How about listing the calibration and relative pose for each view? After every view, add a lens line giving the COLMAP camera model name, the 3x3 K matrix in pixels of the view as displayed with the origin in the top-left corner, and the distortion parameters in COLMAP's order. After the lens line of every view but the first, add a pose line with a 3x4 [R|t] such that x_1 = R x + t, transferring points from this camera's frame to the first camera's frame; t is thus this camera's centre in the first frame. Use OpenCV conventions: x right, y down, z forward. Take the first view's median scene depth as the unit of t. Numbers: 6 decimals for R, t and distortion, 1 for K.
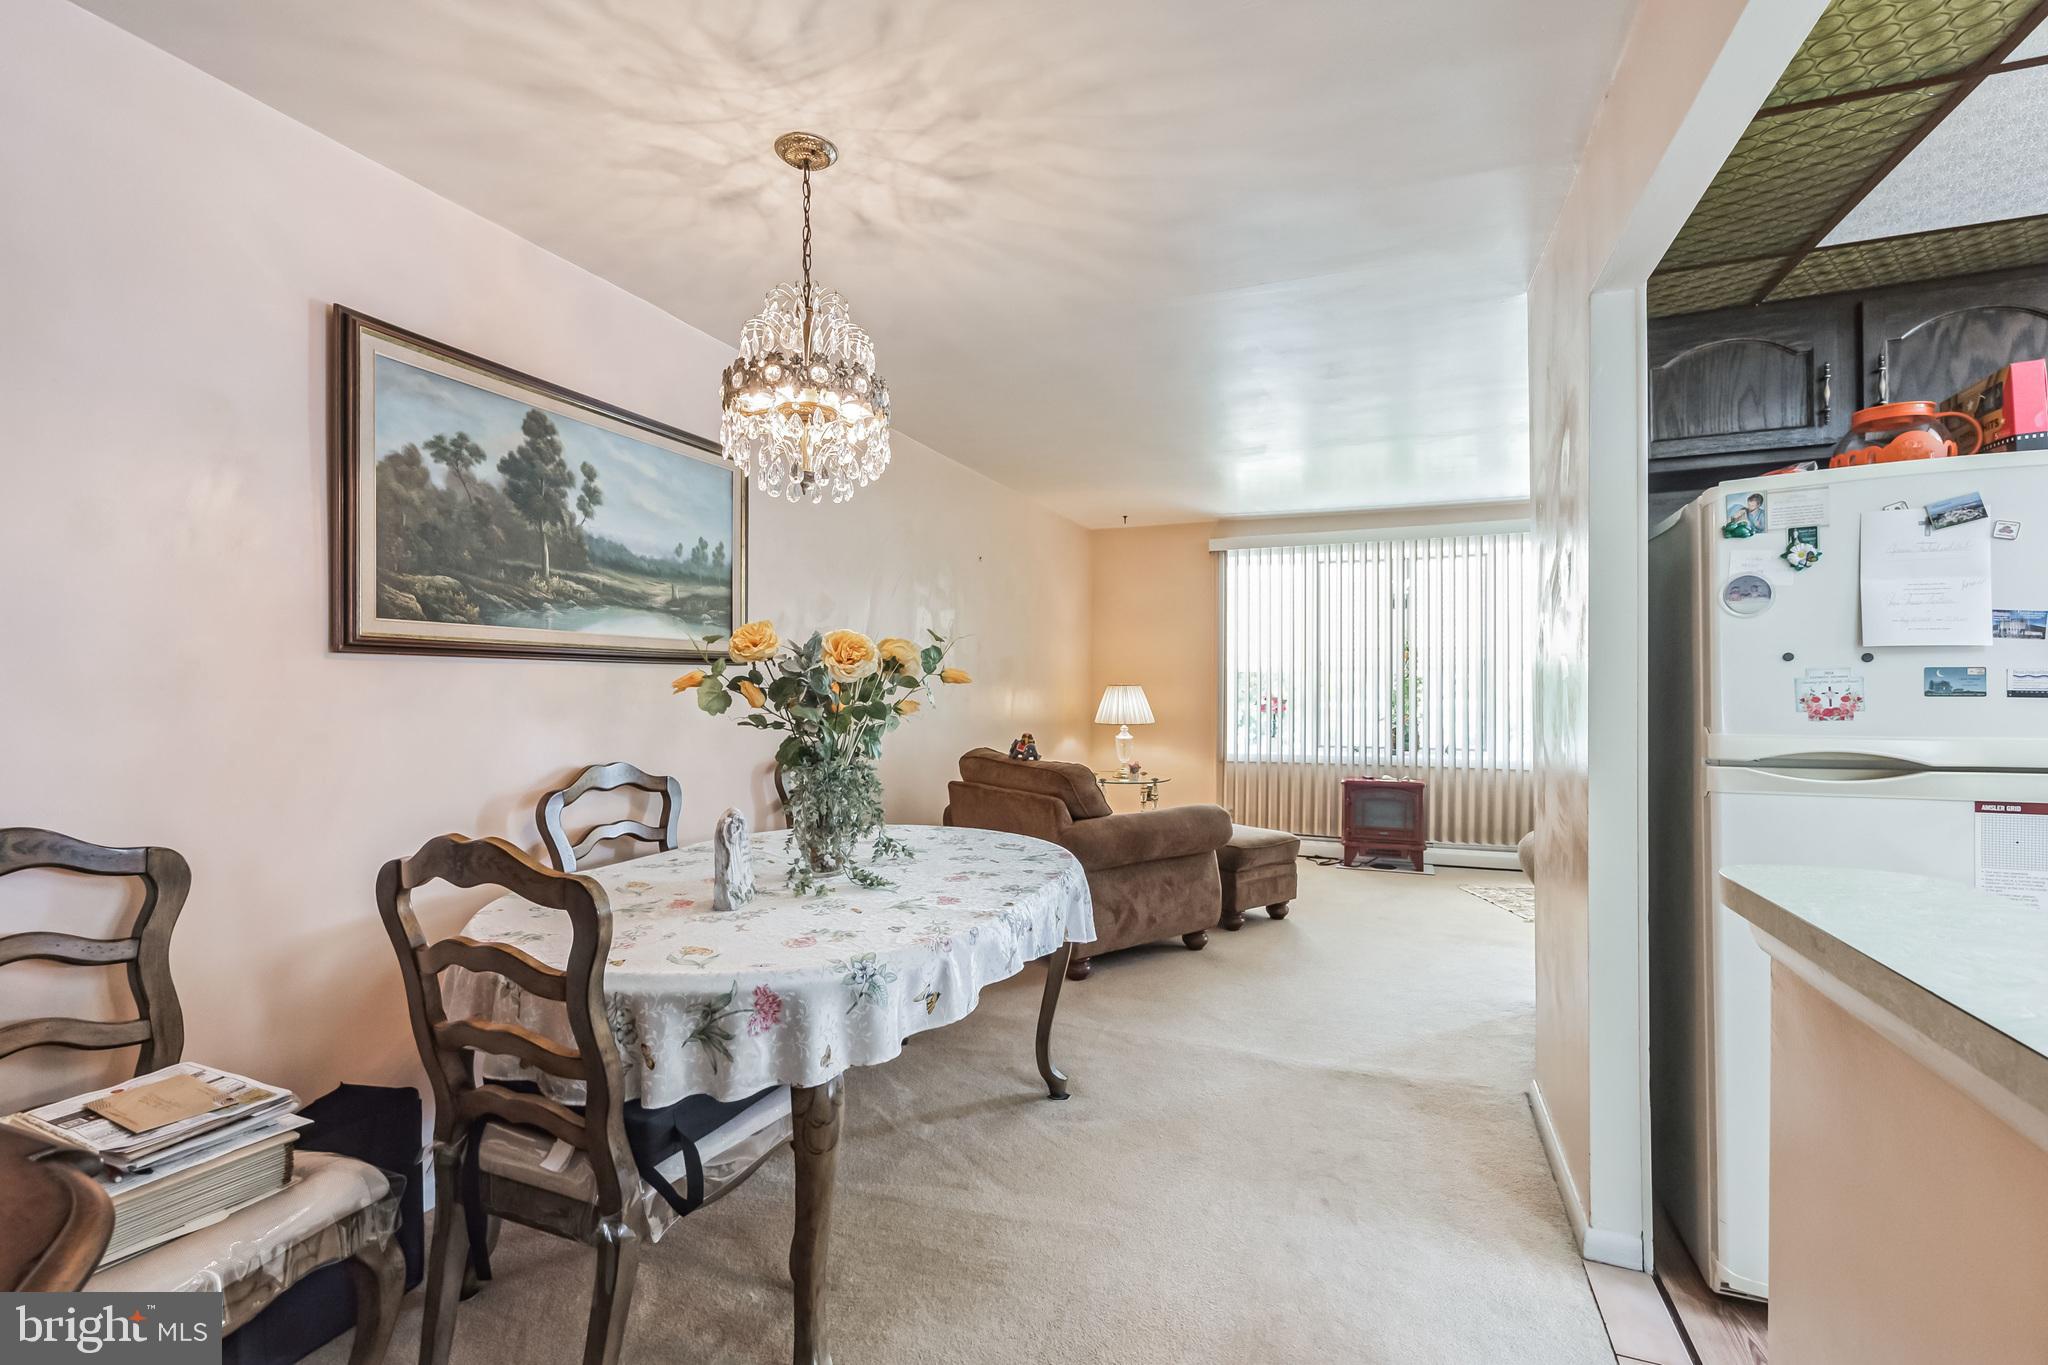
lens RADIAL K [[907.4, 0, 1016.0], [0, 907.4, 683.8], [0, 0, 1]] dist [-0.000317, 0.002049]
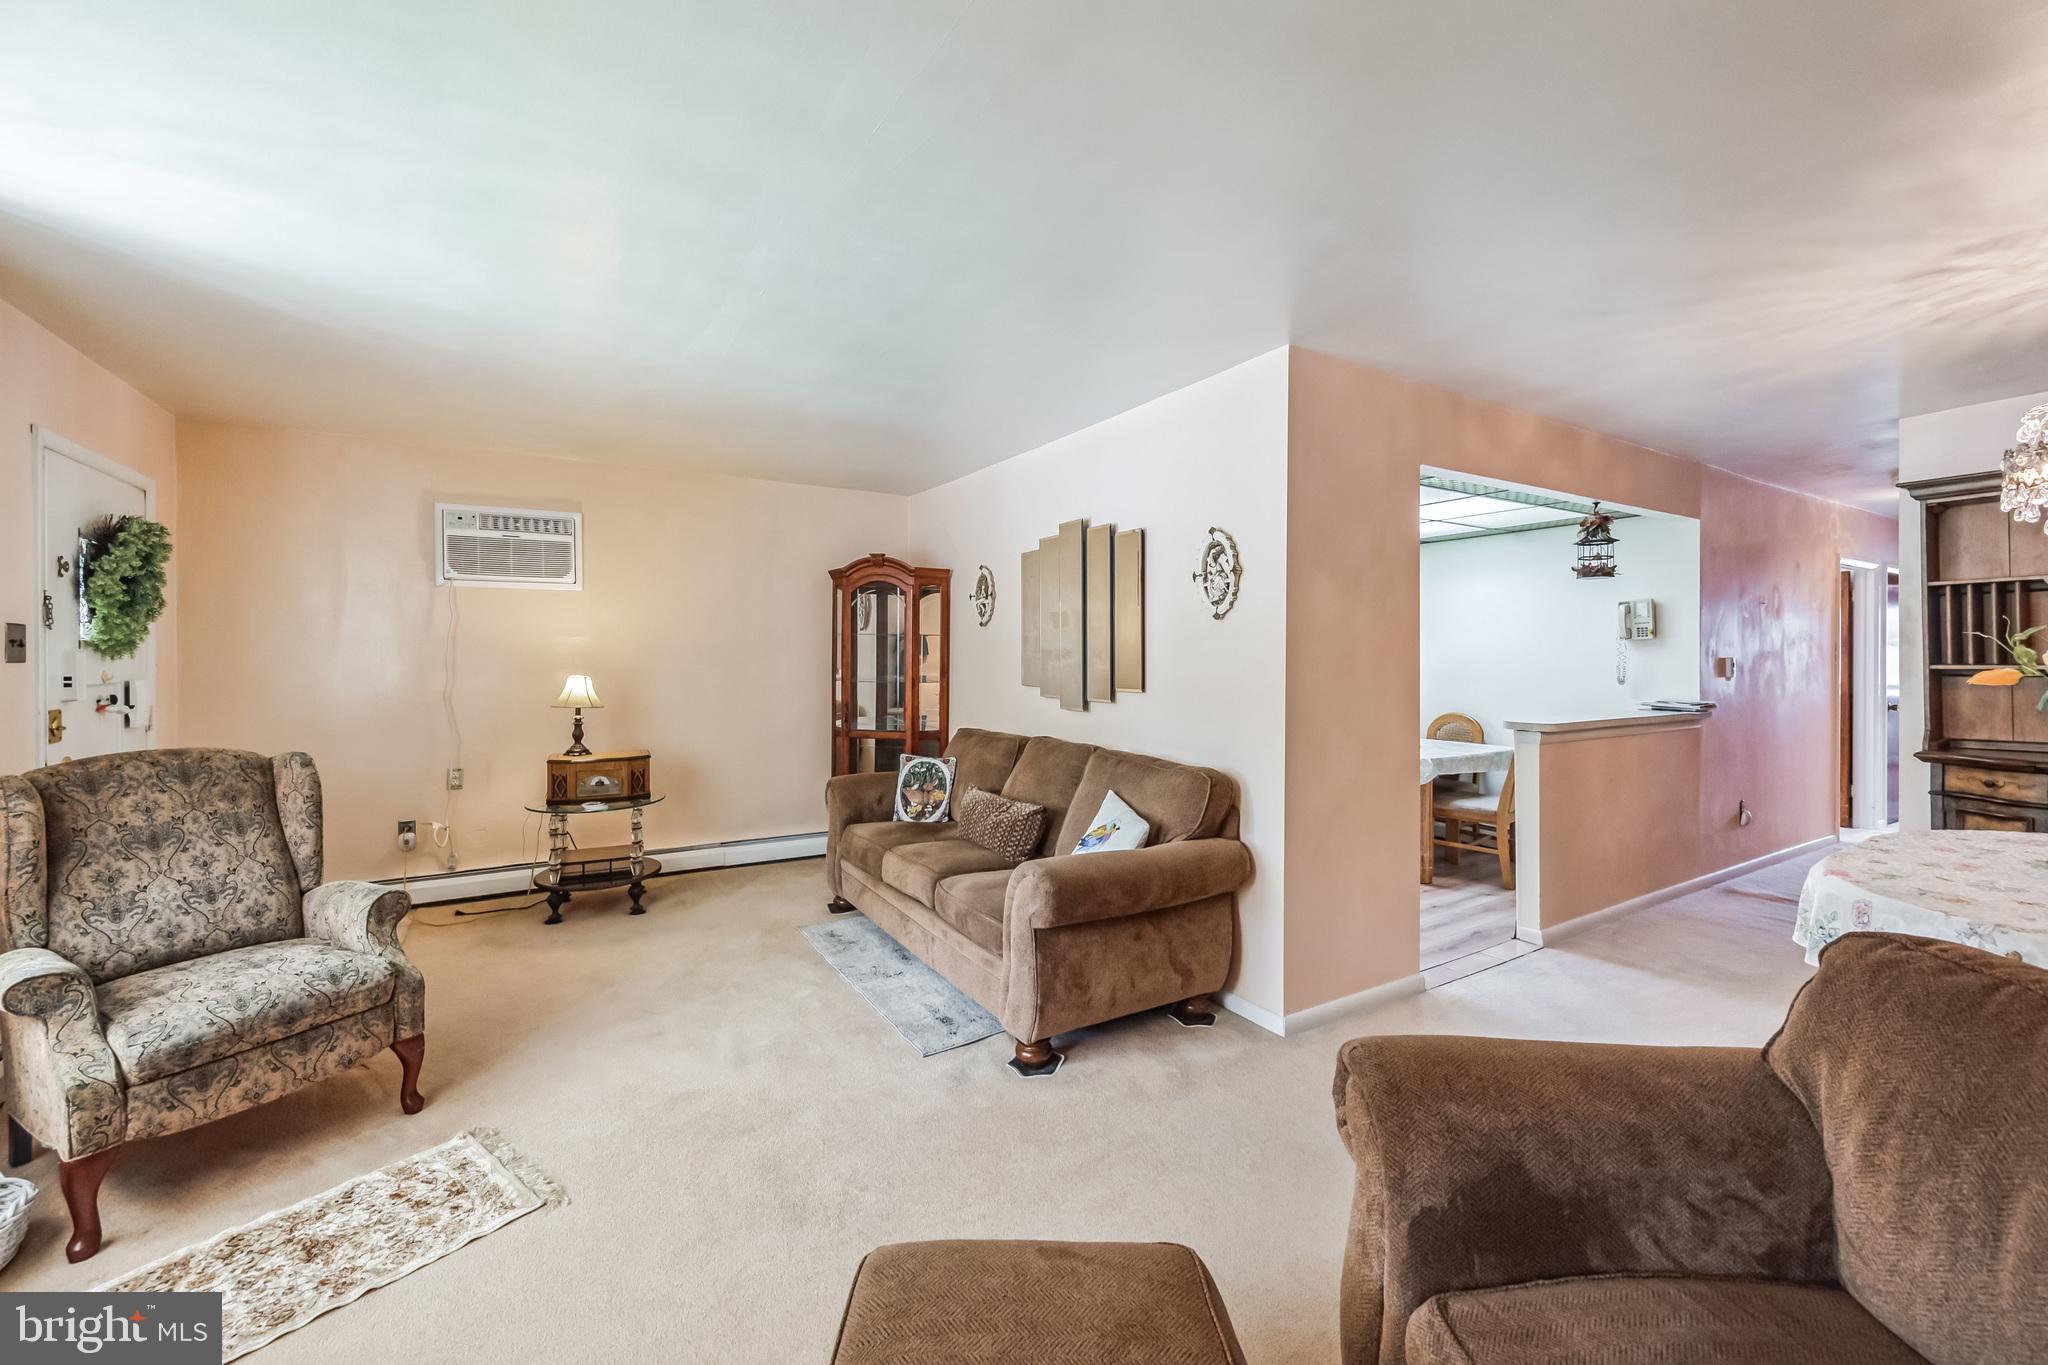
lens RADIAL K [[826.6, 0, 1021.4], [0, 826.6, 666.5], [0, 0, 1]] dist [0.000491, -0.000424]
pose [[-0.804614, -0.003064, 0.593791, 0.238431], [0.003123, 0.999951, 0.009391, -0.031119], [-0.593790, 0.009410, -0.804565, 2.316297]]
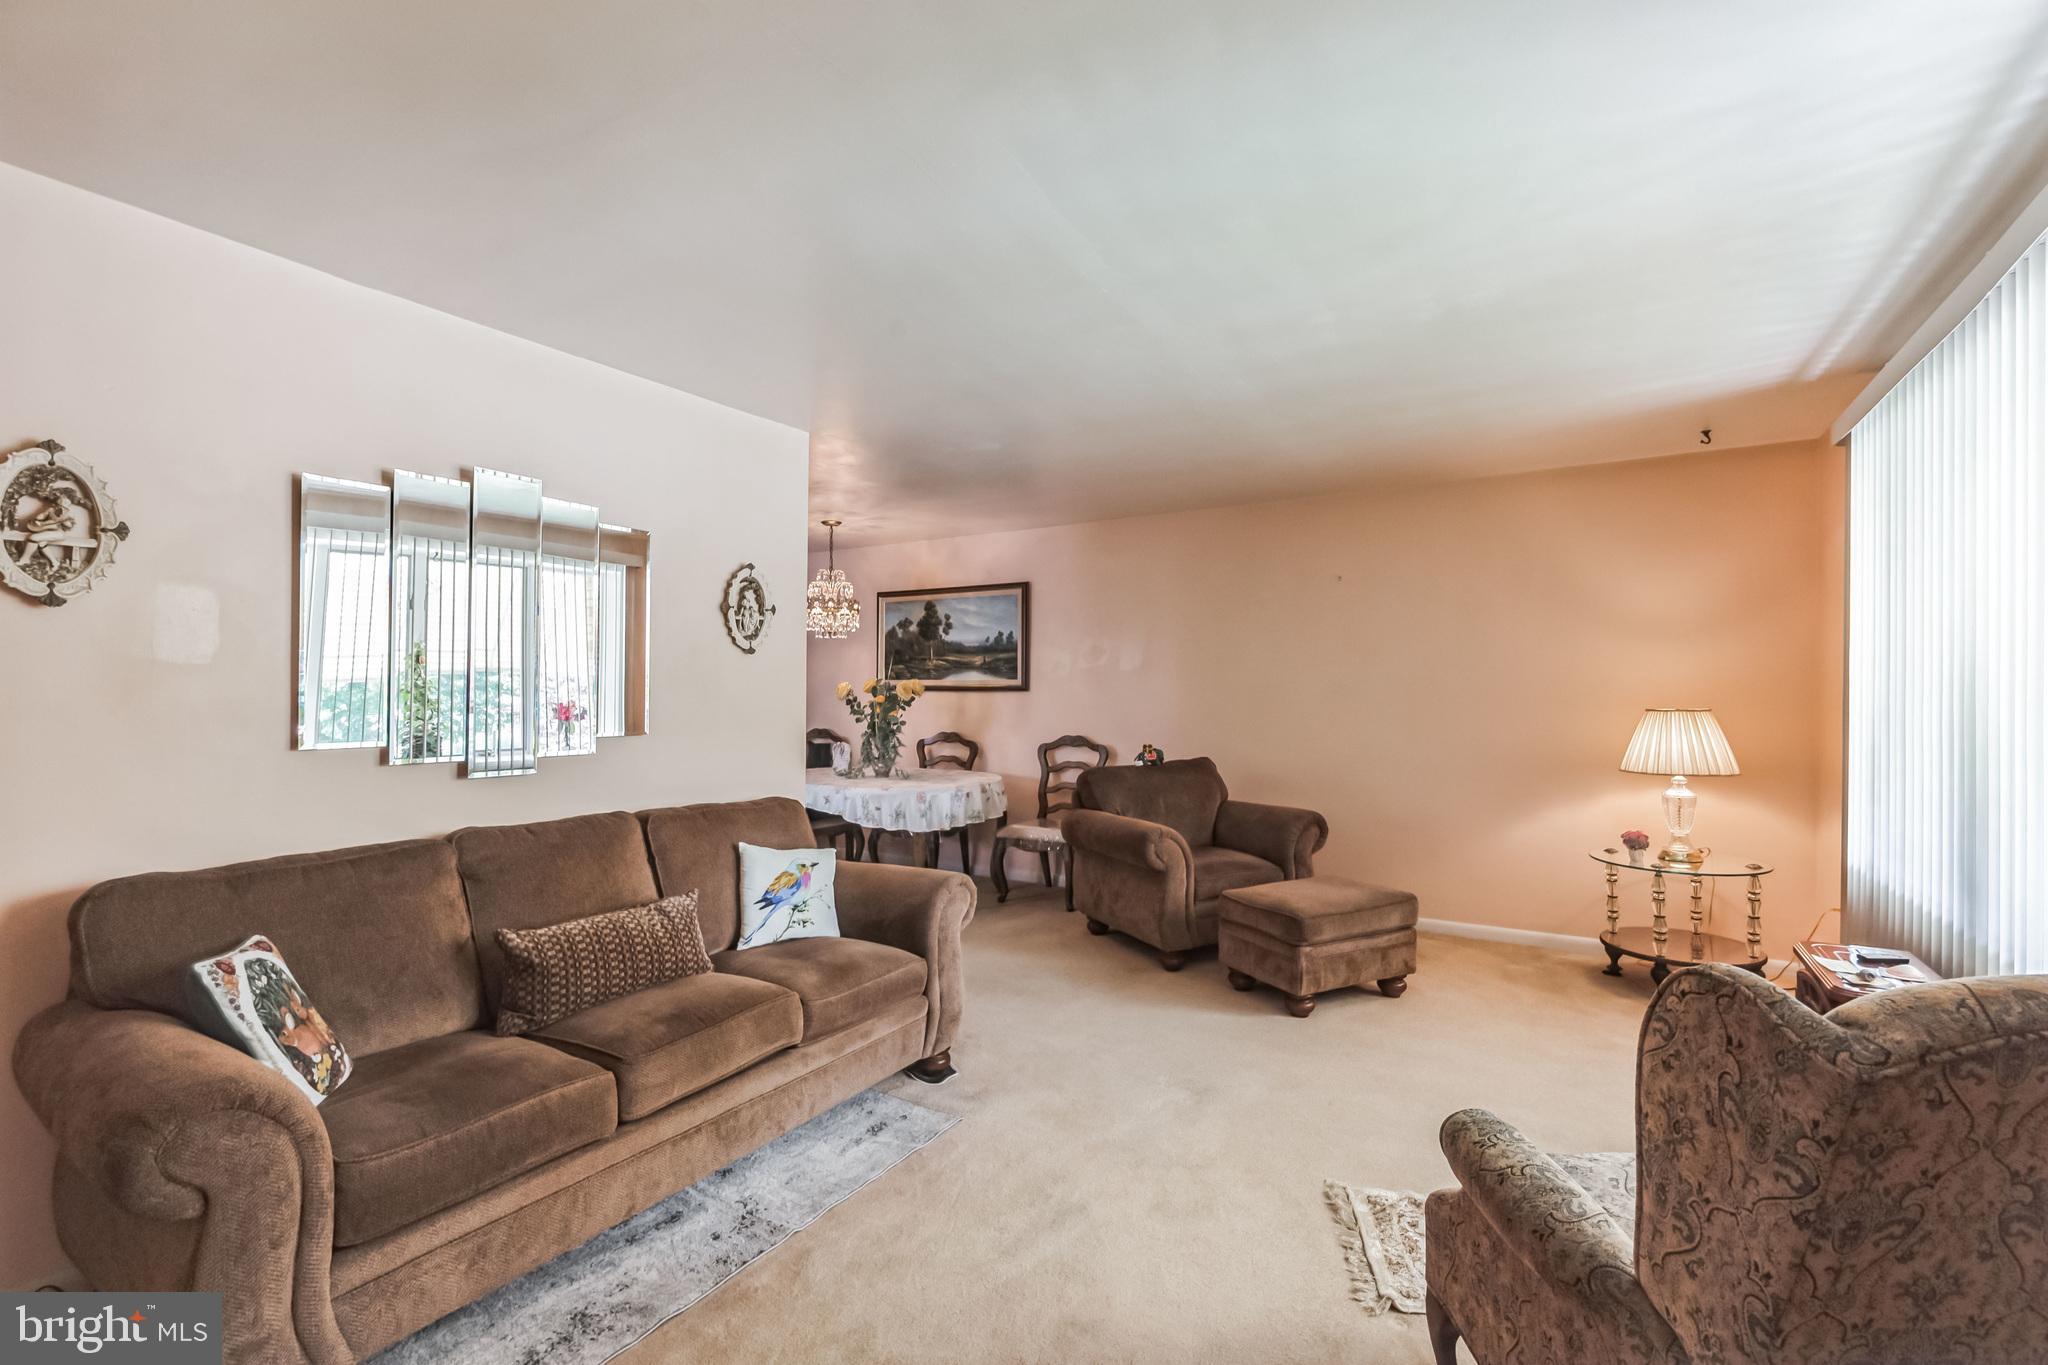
lens RADIAL K [[907.4, 0, 1011.7], [0, 907.4, 689.1], [0, 0, 1]] dist [-0.000317, 0.002049]
pose [[-0.172075, 0.002177, -0.985081, 2.174474], [0.000038, 0.999998, 0.002204, -0.039158], [0.985084, 0.000342, -0.172075, 1.742763]]
